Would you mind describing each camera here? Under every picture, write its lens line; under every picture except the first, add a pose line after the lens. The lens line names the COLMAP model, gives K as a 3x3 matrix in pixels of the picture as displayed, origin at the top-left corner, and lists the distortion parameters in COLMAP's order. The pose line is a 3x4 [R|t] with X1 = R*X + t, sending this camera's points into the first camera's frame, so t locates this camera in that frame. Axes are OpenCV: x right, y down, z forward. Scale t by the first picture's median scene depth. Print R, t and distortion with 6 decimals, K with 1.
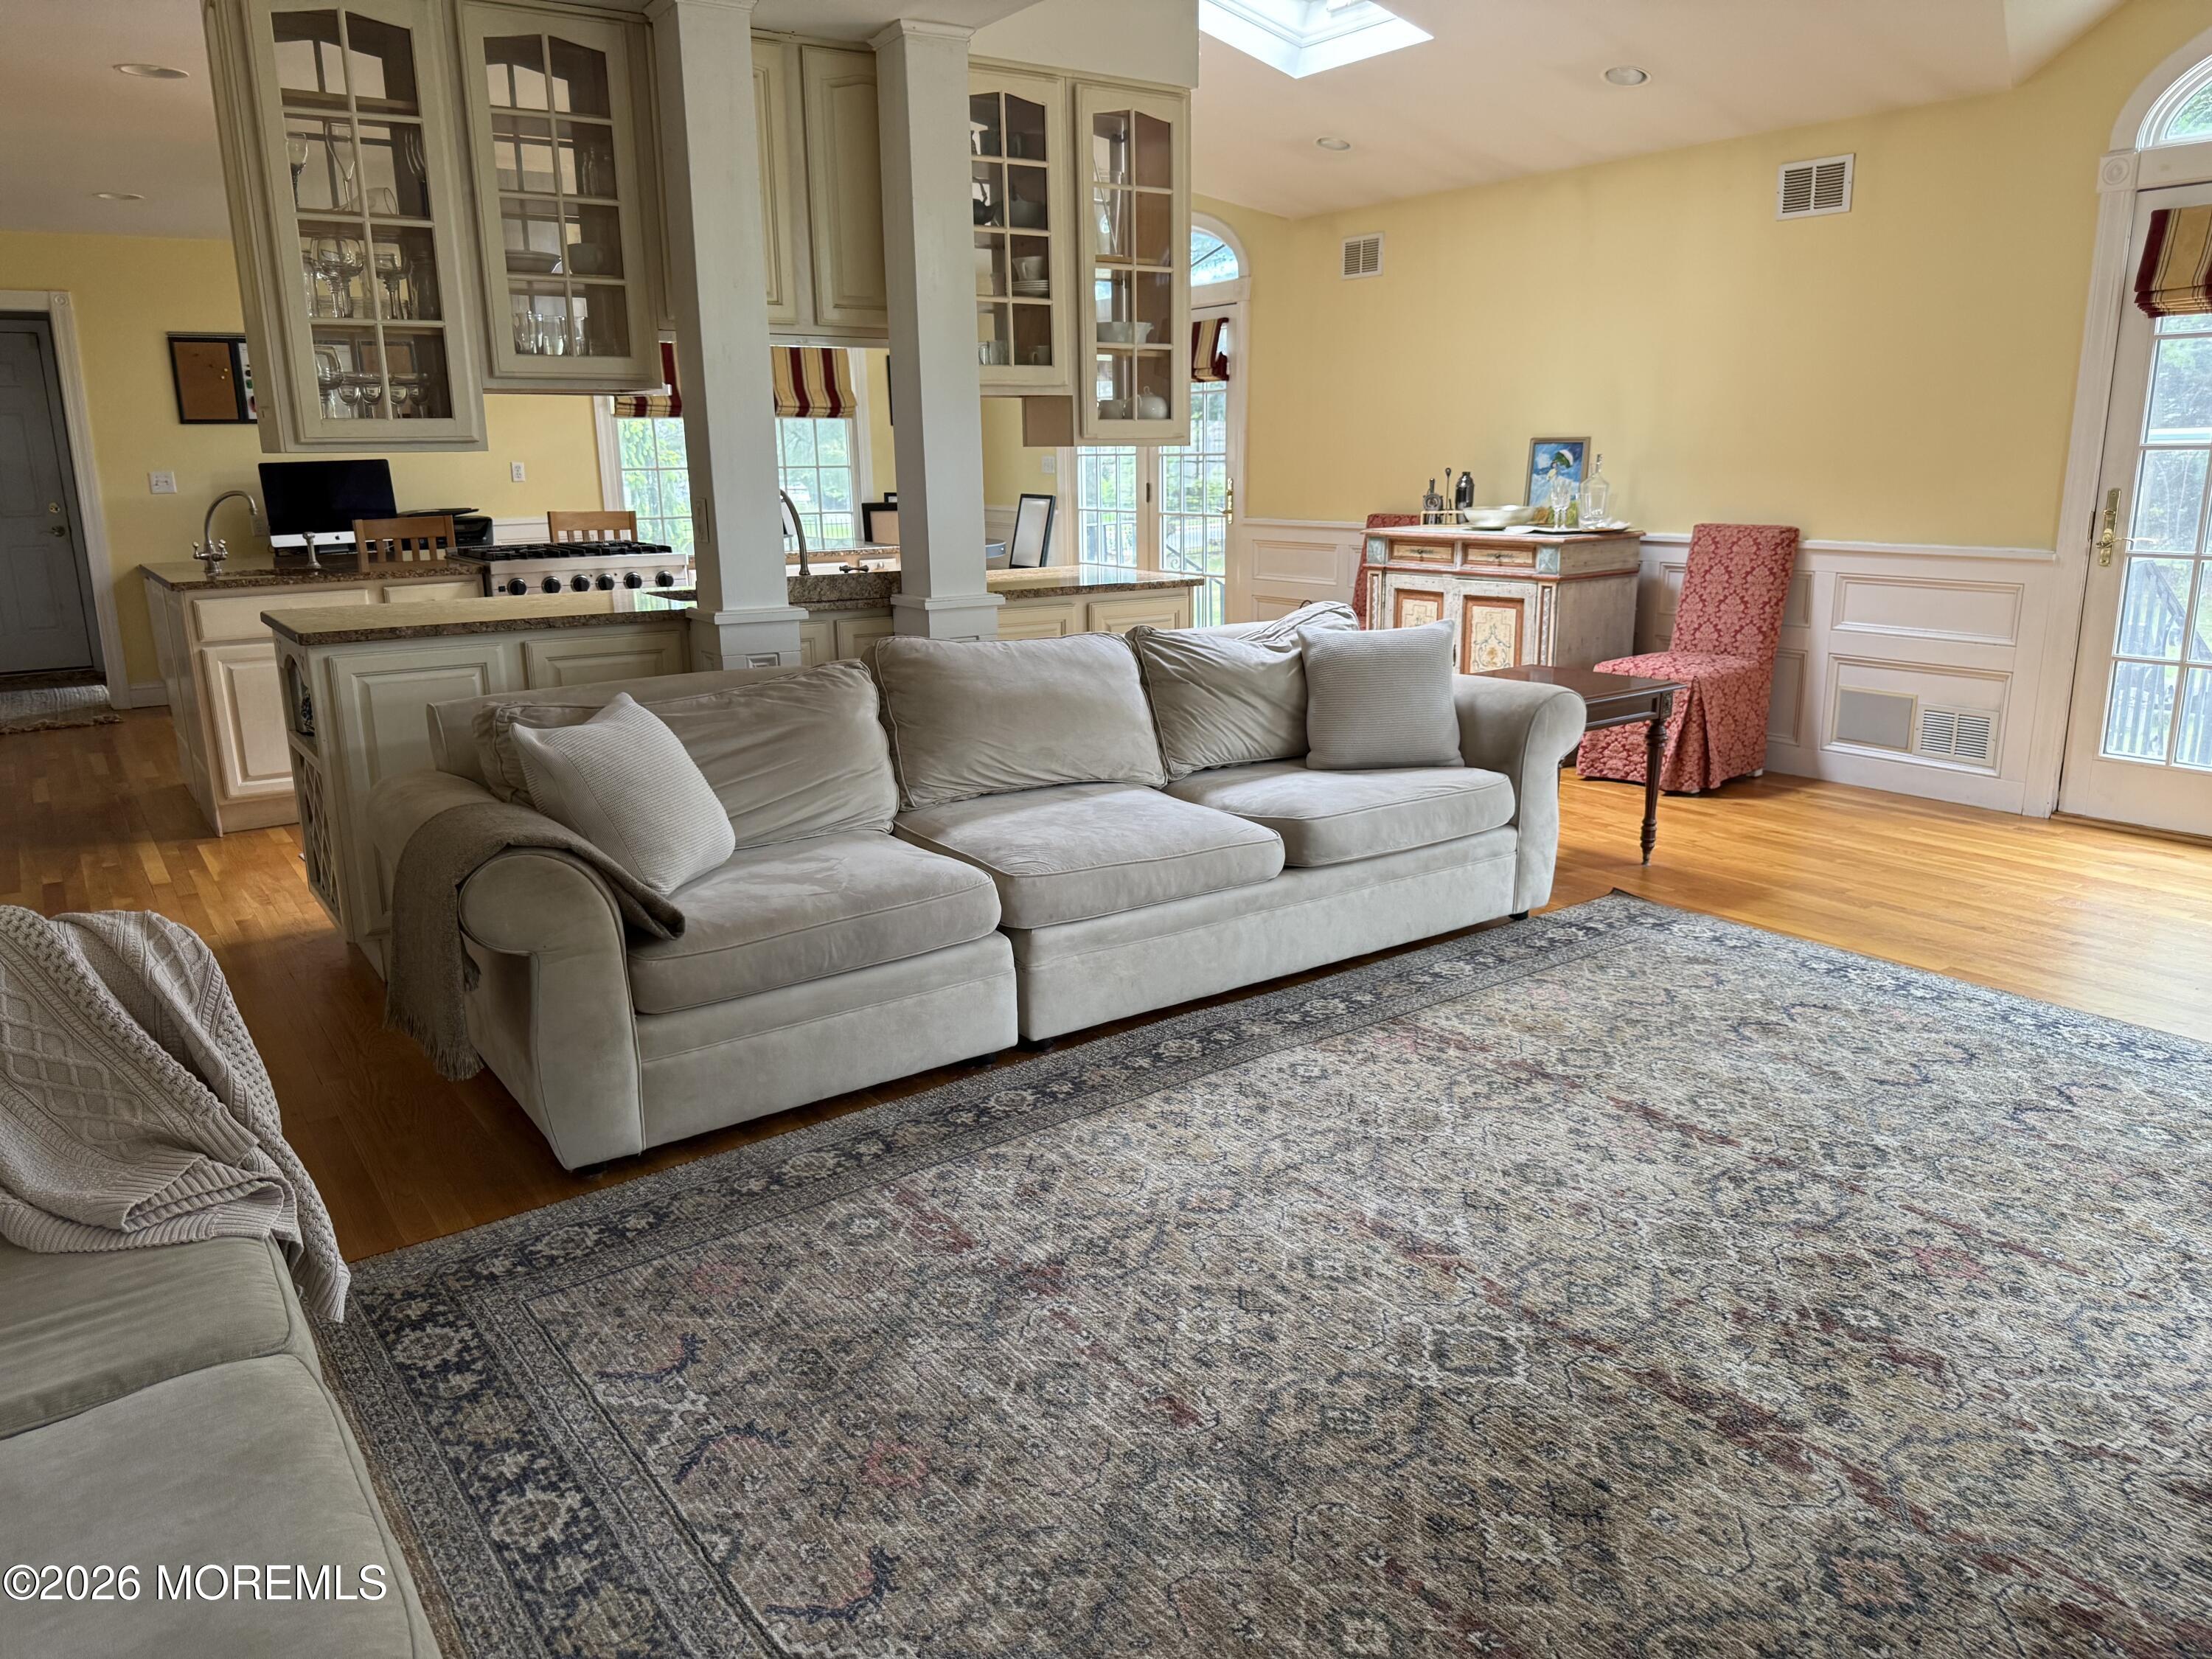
lens RADIAL K [[1587.4, 0, 1106.0], [0, 1587.4, 829.5], [0, 0, 1]] dist [0.039647, -0.062458]
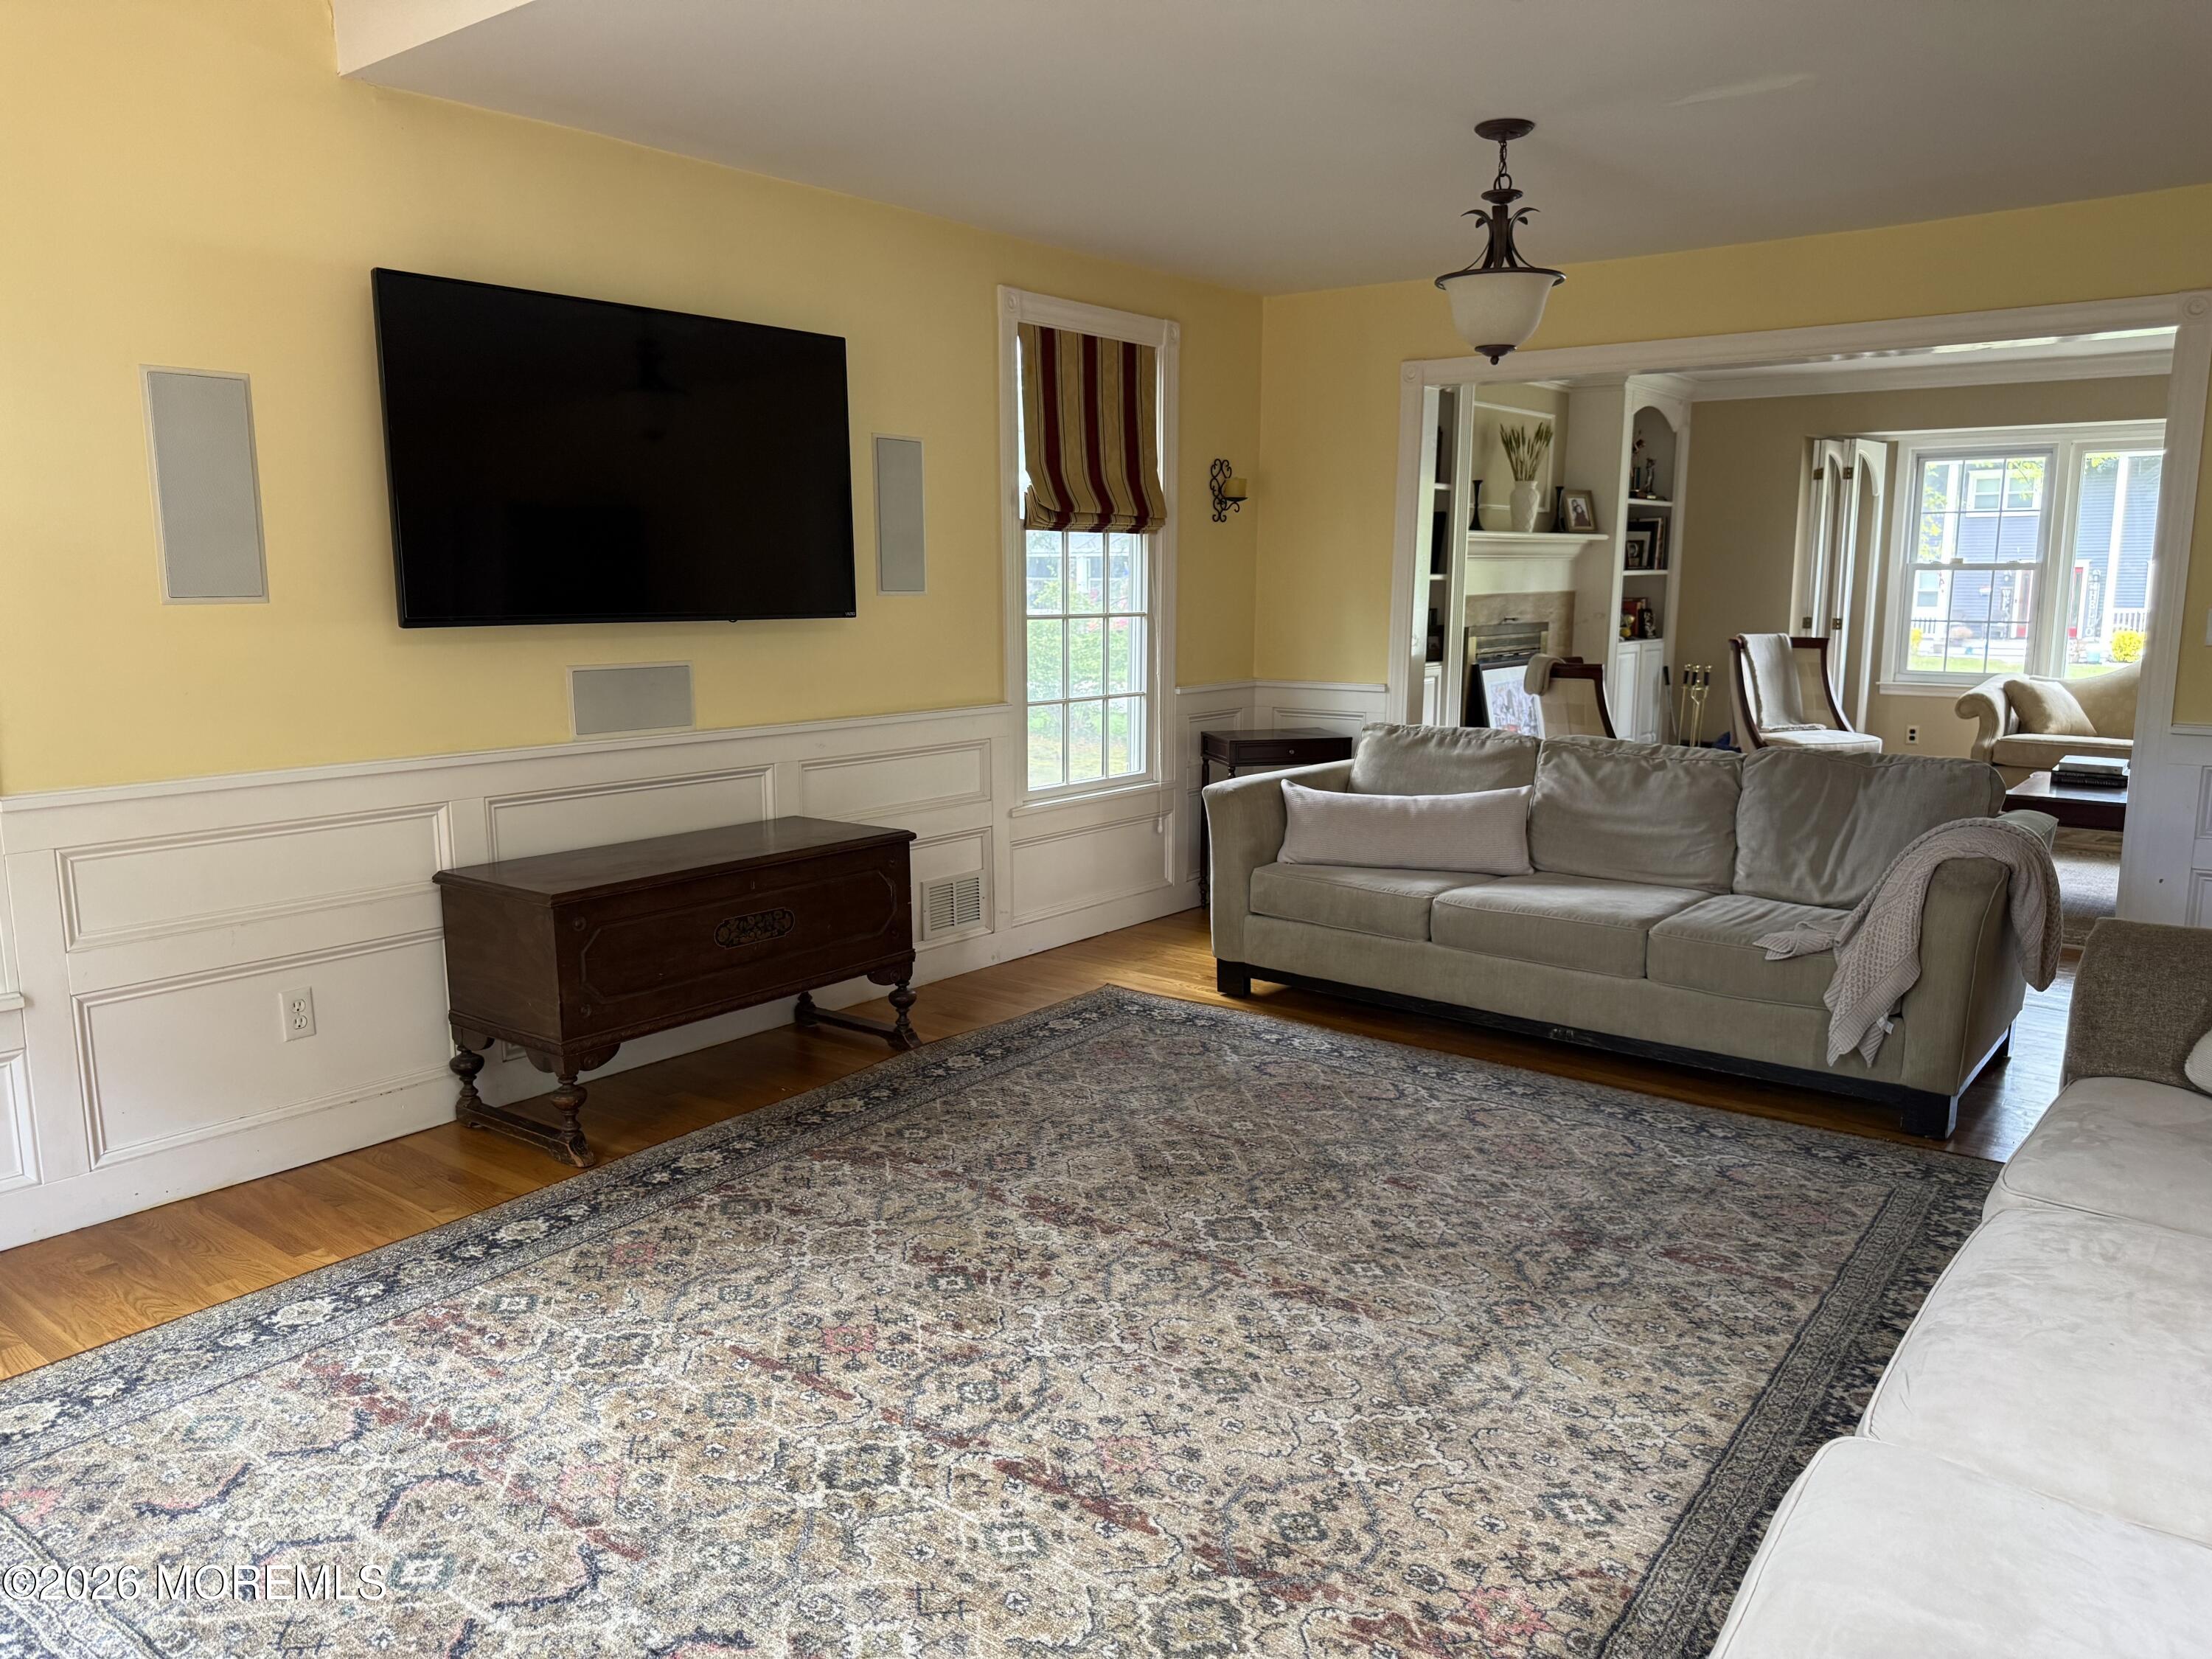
lens RADIAL K [[1587.4, 0, 1106.0], [0, 1587.4, 829.5], [0, 0, 1]] dist [0.039647, -0.062458]
pose [[-0.957232, 0.064181, -0.282114, 0.626026], [-0.050704, 0.922781, 0.381974, -0.460566], [0.284845, 0.379942, -0.880061, 1.821293]]
